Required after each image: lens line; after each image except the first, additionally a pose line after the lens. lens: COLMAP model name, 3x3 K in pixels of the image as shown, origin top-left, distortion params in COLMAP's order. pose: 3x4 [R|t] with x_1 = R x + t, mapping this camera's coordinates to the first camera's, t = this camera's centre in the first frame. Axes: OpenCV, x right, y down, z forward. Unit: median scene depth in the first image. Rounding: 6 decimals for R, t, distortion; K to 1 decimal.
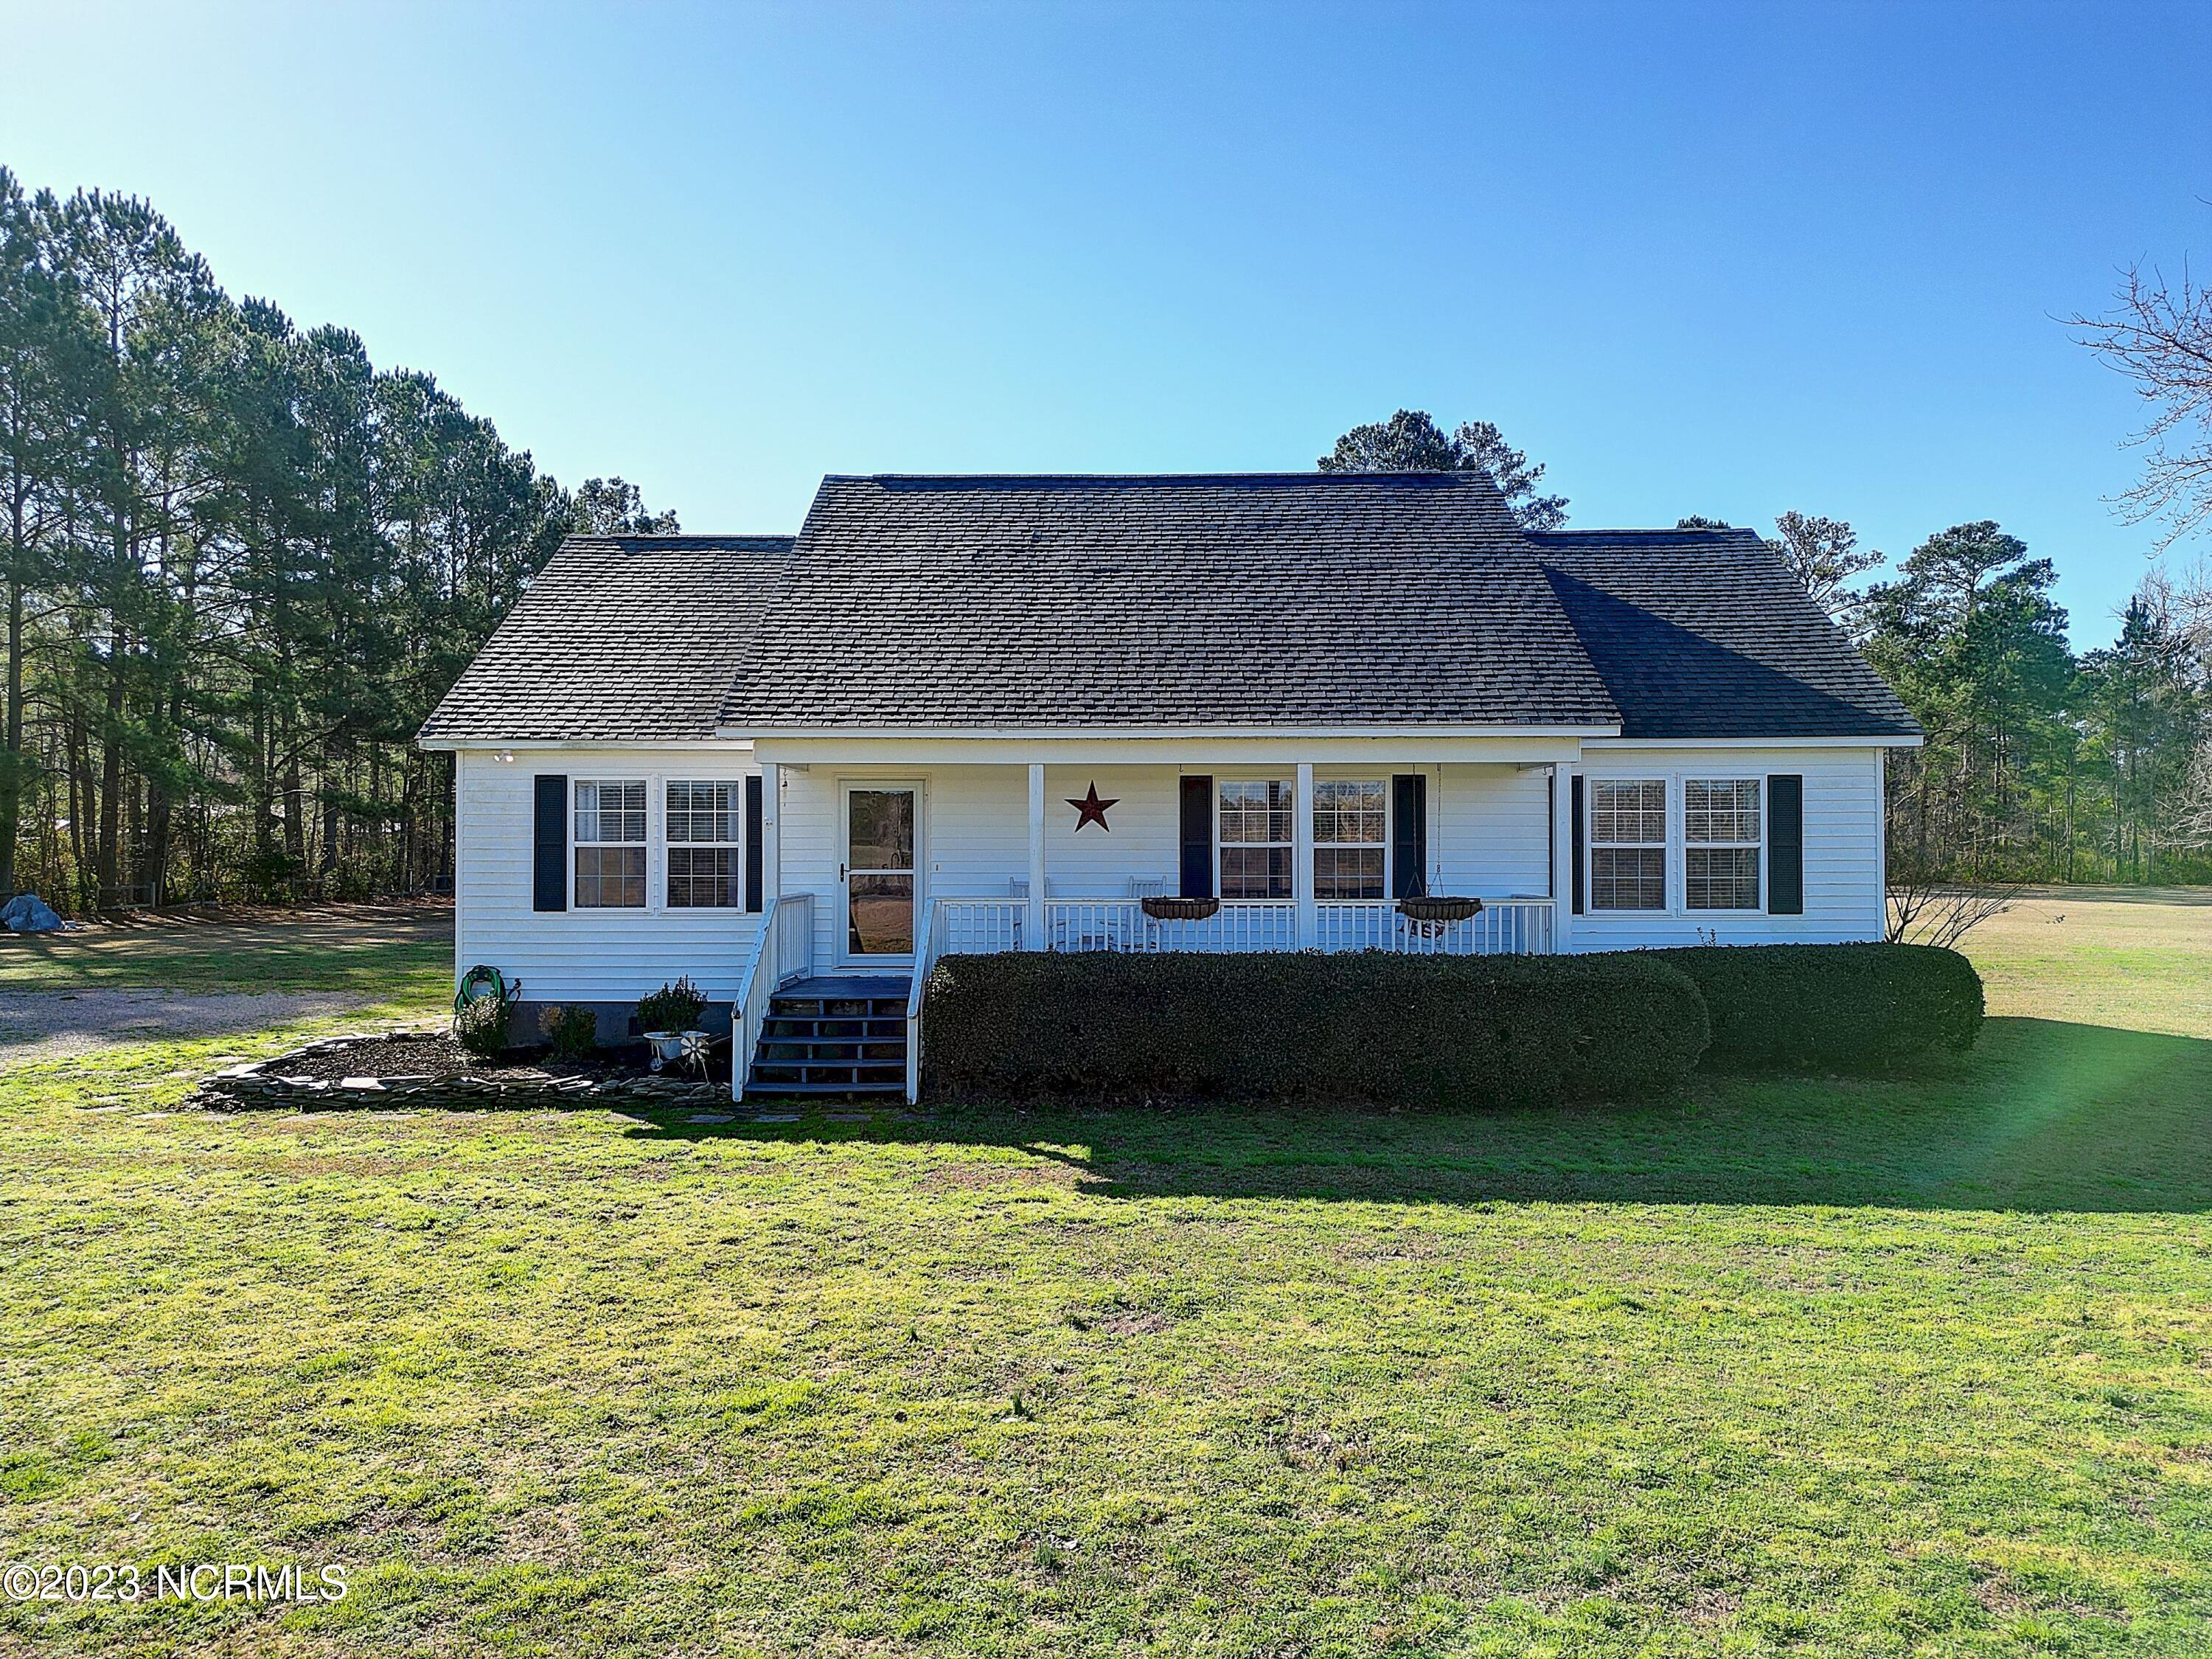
lens RADIAL K [[1551.2, 0, 1113.2], [0, 1551.2, 843.3], [0, 0, 1]] dist [0.037449, -0.004355]
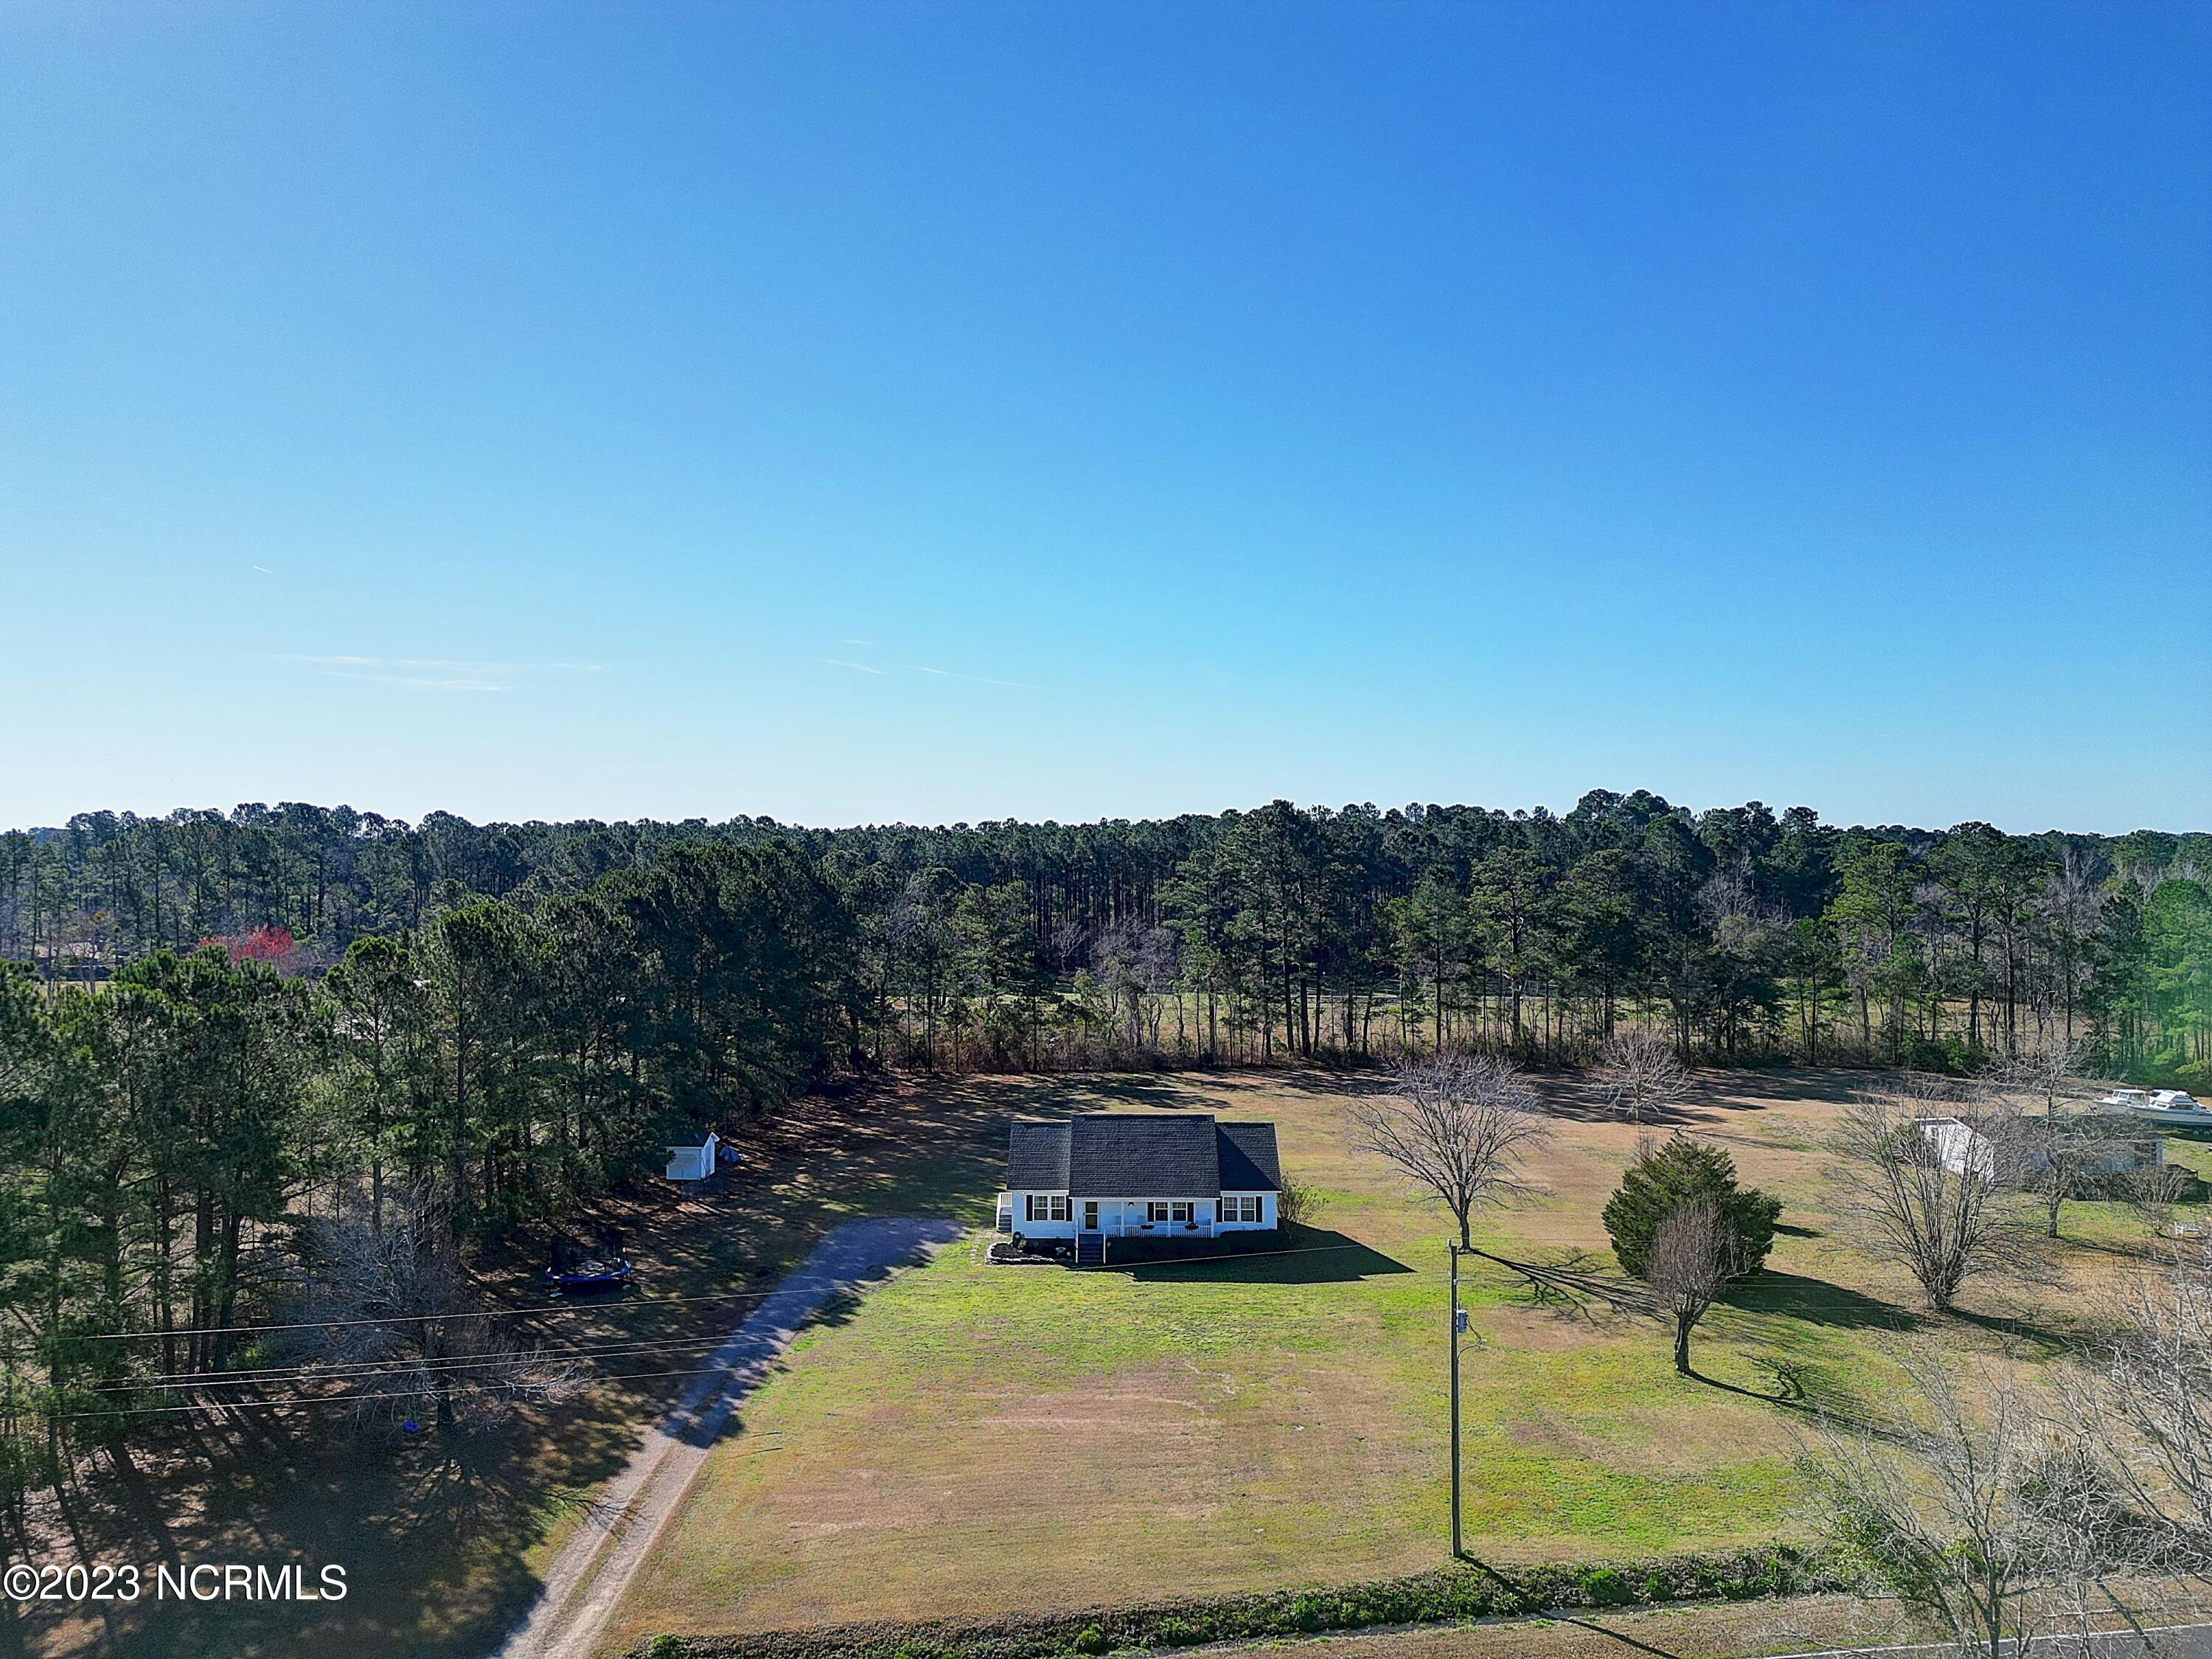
lens RADIAL K [[1543.2, 0, 1106.0], [0, 1543.2, 829.5], [0, 0, 1]] dist [0.077073, -0.074803]
pose [[0.999987, -0.001782, 0.004768, -0.126589], [0.001825, 0.999957, -0.009113, -1.286644], [-0.004751, 0.009122, 0.999947, -4.452732]]
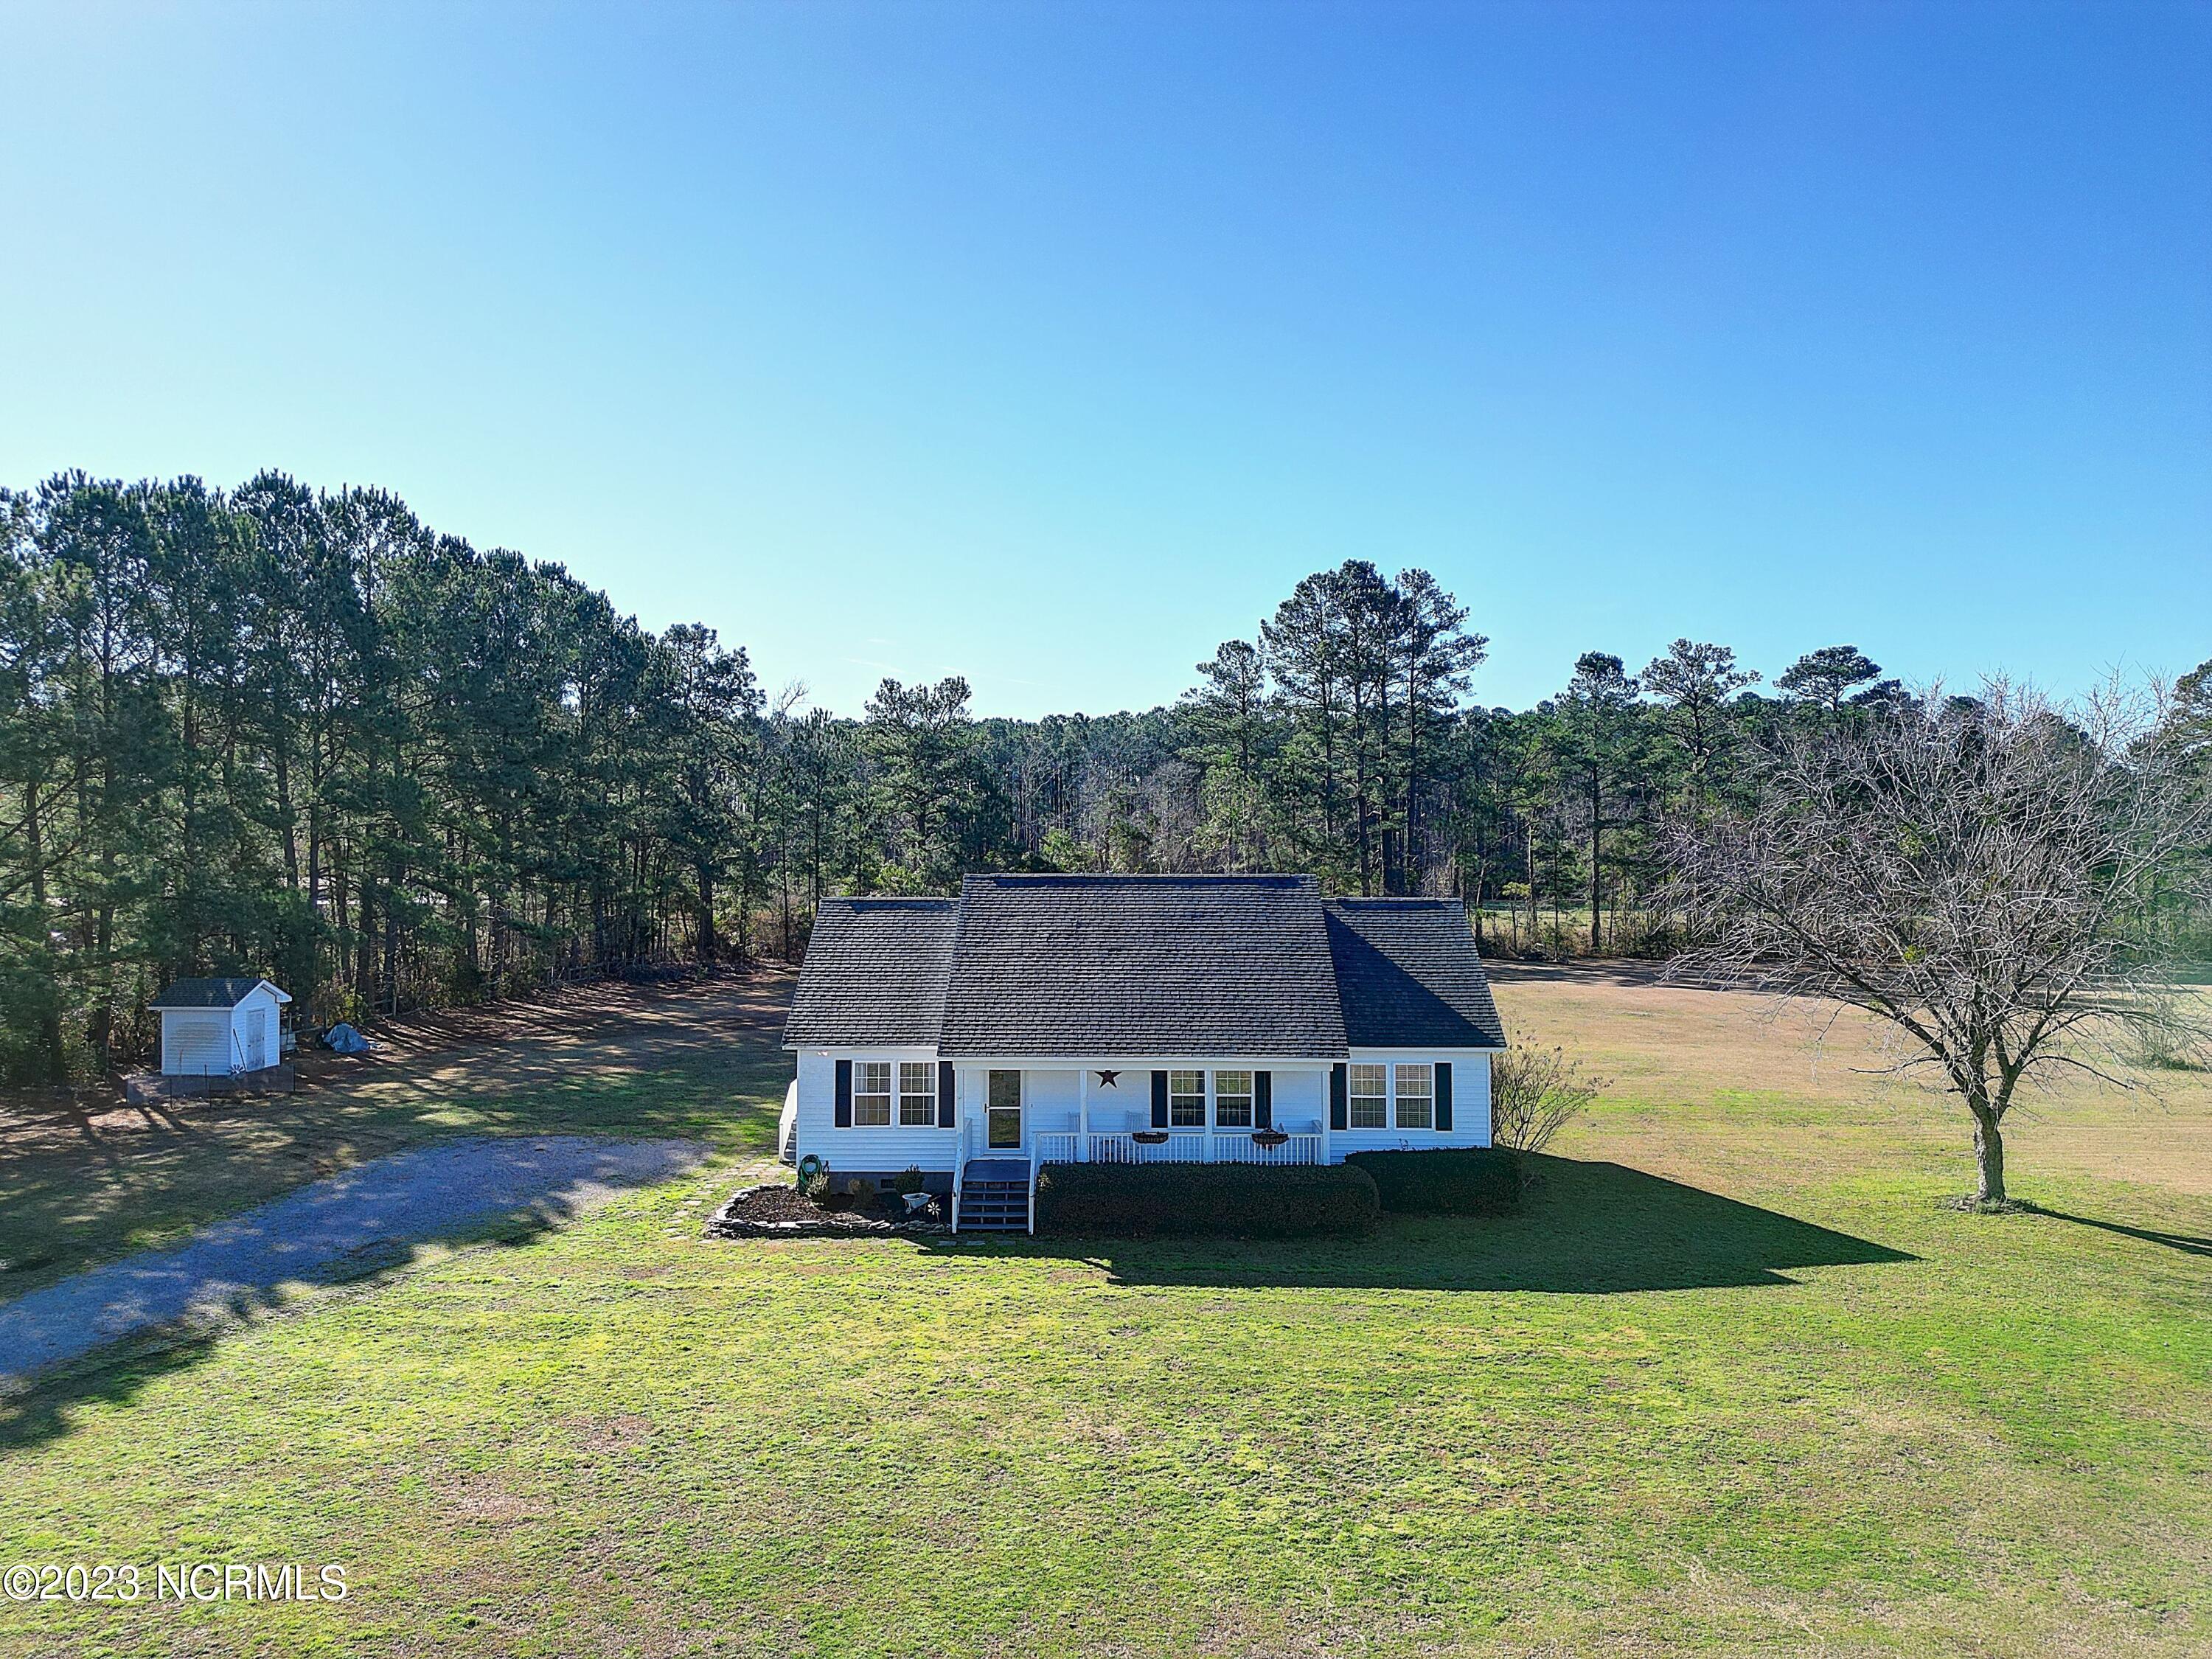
lens RADIAL K [[1543.2, 0, 1106.0], [0, 1543.2, 829.5], [0, 0, 1]] dist [0.077073, -0.074803]
pose [[0.999998, -0.001840, -0.000226, -0.015823], [0.001838, 0.999951, -0.009755, -0.337907], [0.000244, 0.009755, 0.999952, -1.071083]]
